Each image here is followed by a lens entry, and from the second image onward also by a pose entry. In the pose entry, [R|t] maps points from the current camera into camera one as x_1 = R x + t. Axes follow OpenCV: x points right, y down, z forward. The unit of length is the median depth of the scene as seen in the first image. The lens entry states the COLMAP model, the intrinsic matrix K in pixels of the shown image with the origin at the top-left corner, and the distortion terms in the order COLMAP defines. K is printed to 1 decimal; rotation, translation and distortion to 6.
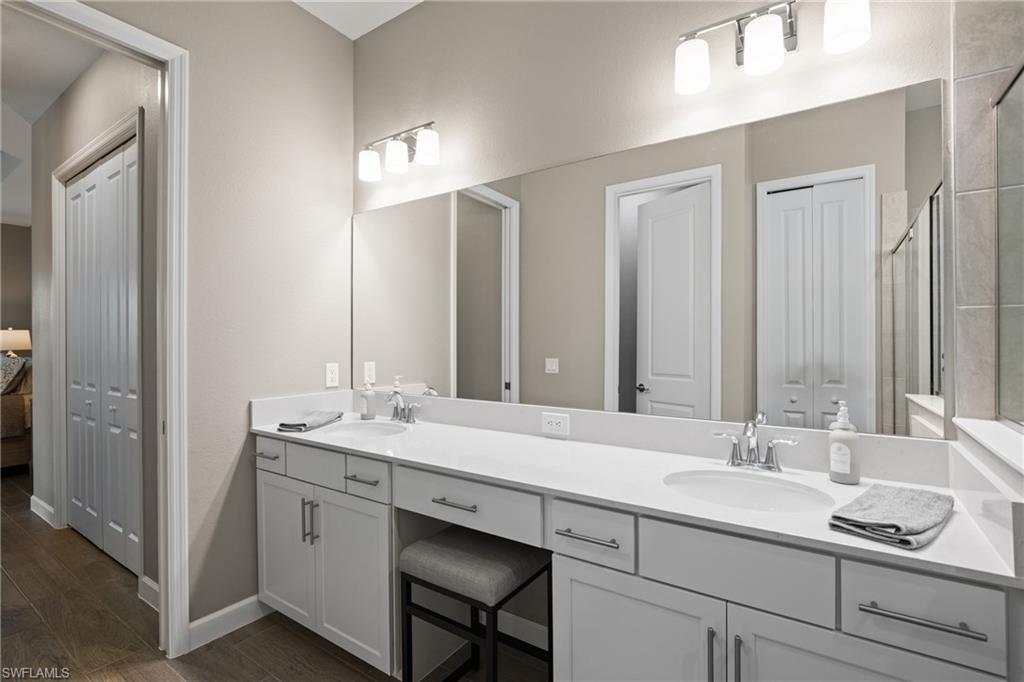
lens RADIAL K [[467.3, 0, 517.7], [0, 467.3, 343.4], [0, 0, 1]] dist [-0.013534, 0.000844]
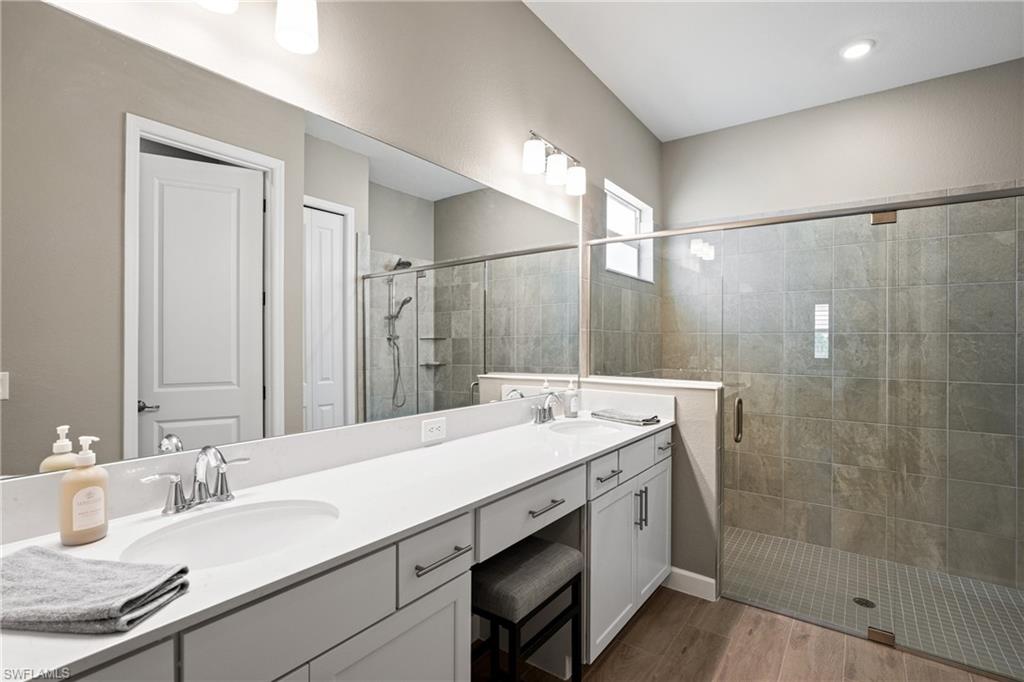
lens RADIAL K [[467.3, 0, 517.7], [0, 467.3, 343.4], [0, 0, 1]] dist [-0.013534, 0.000844]
pose [[0.054204, 0.000873, 0.998530, -0.927509], [0.000513, 0.999999, -0.000902, -0.005602], [-0.998530, 0.000561, 0.054203, 0.820684]]
